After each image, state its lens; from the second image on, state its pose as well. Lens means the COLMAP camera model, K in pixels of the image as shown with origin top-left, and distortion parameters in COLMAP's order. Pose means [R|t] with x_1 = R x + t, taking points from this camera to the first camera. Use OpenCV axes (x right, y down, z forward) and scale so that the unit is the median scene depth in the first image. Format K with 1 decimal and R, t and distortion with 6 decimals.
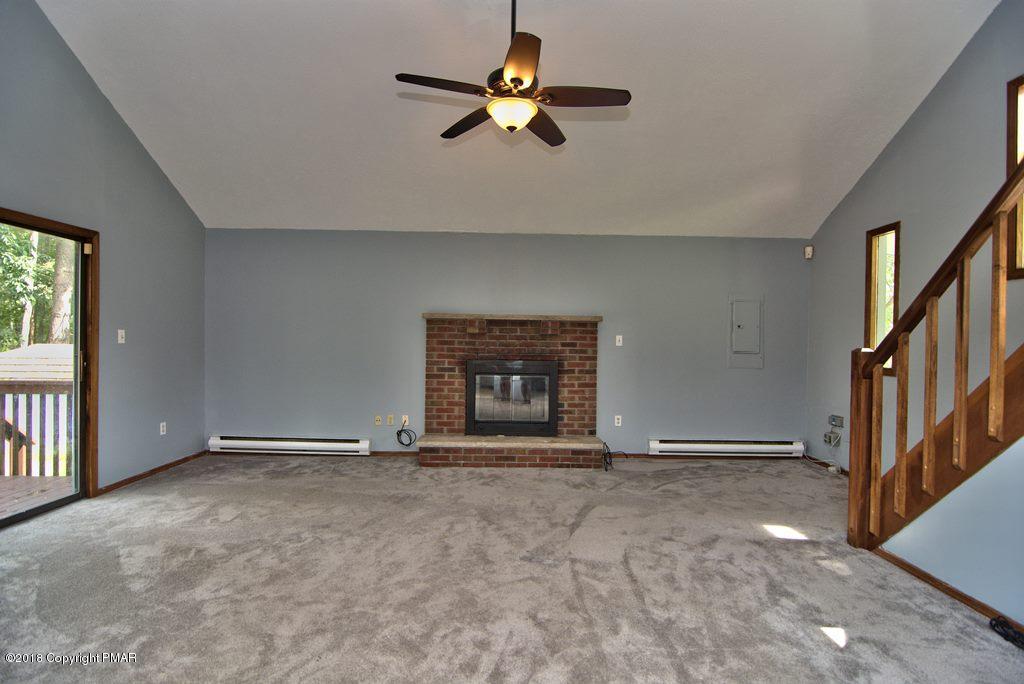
lens RADIAL K [[489.4, 0, 516.7], [0, 489.4, 344.1], [0, 0, 1]] dist [-0.002628, -0.010156]
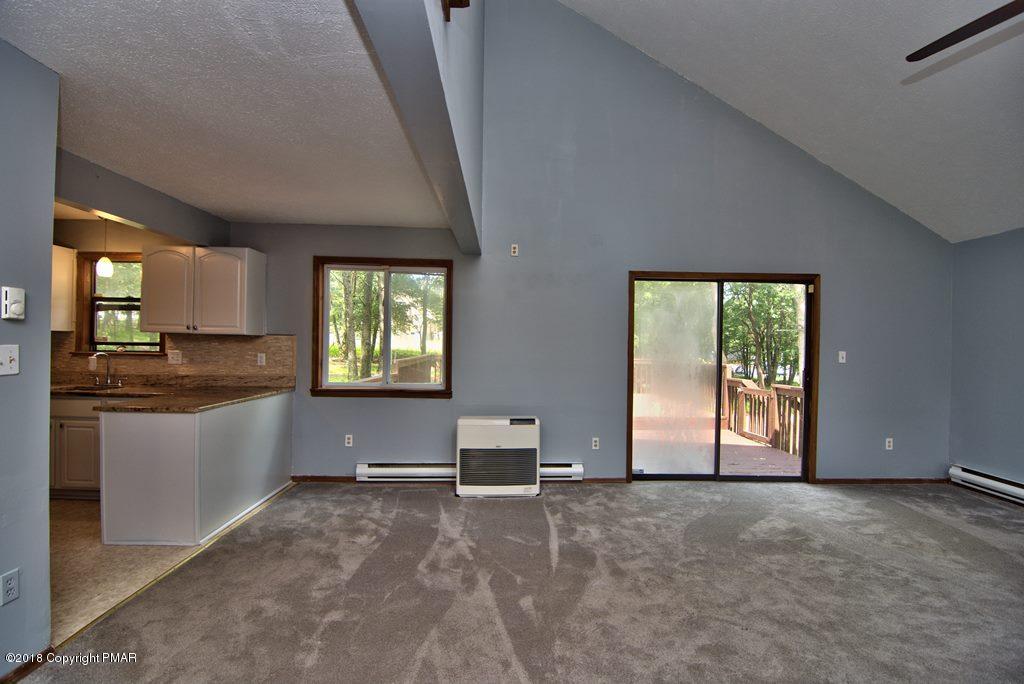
lens RADIAL K [[491.2, 0, 518.4], [0, 491.2, 345.0], [0, 0, 1]] dist [-0.023426, -0.000650]
pose [[0.013068, -0.014538, -0.999809, 0.293744], [-0.024519, 0.999589, -0.014855, -0.006862], [0.999614, 0.024708, 0.012706, 0.154259]]
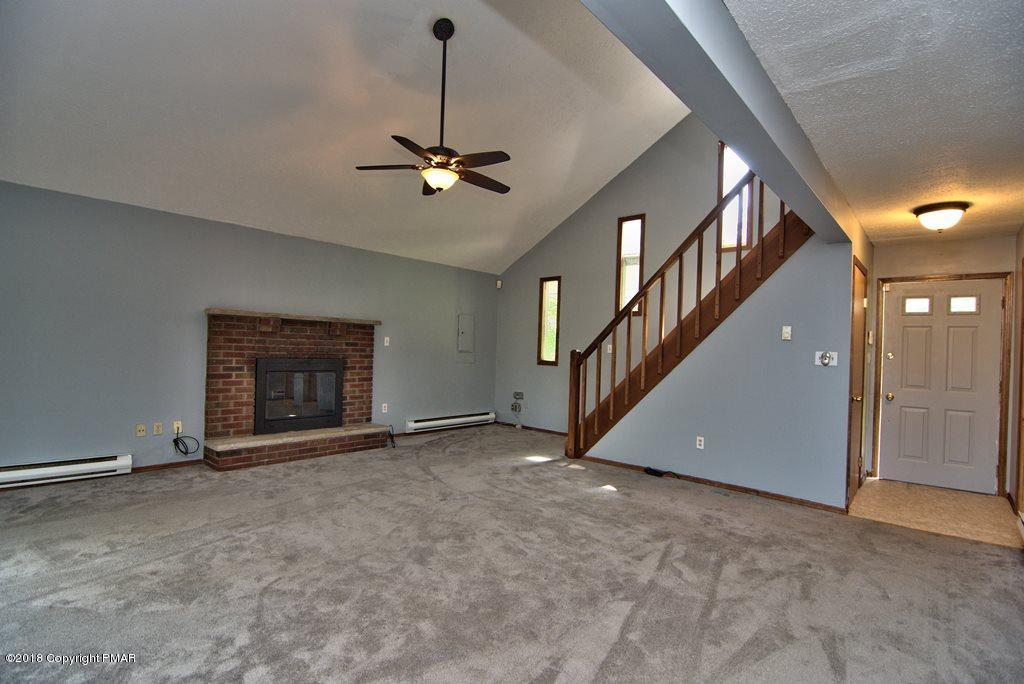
lens RADIAL K [[489.4, 0, 516.7], [0, 489.4, 344.1], [0, 0, 1]] dist [-0.002628, -0.010156]
pose [[0.676435, 0.013057, 0.736386, -0.482997], [-0.016214, 0.999865, -0.002835, -0.002431], [-0.736324, -0.010021, 0.676555, -0.051827]]
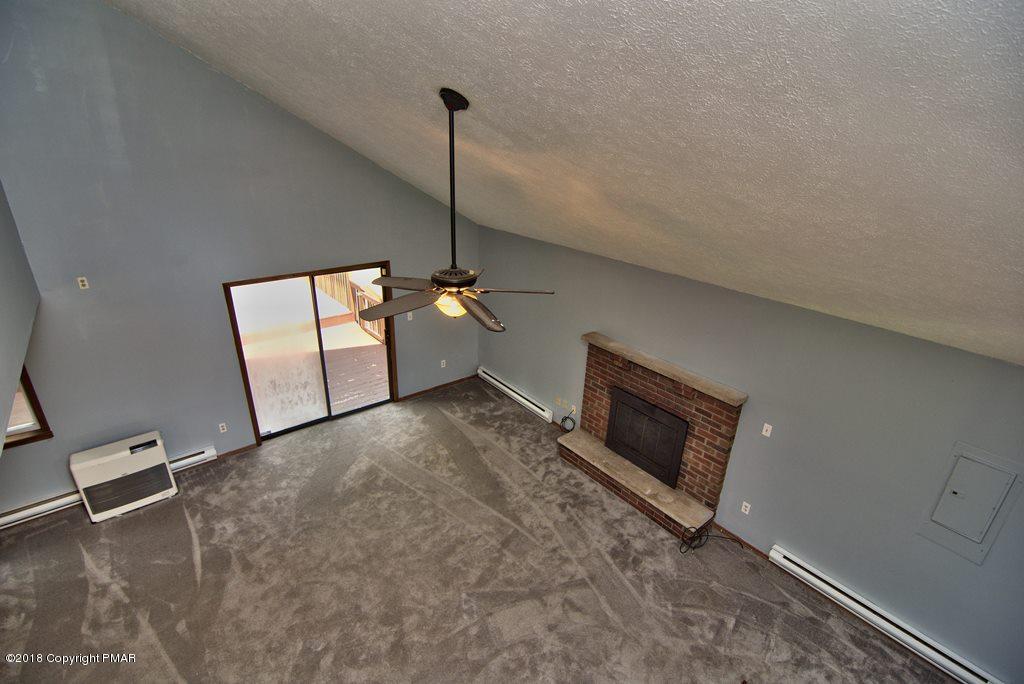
lens RADIAL K [[489.4, 0, 516.7], [0, 489.4, 344.1], [0, 0, 1]] dist [-0.002628, -0.010156]
pose [[0.615858, 0.313125, -0.722961, 0.520693], [-0.030169, 0.926329, 0.375507, -0.454877], [0.787280, -0.209448, 0.579933, 0.239776]]
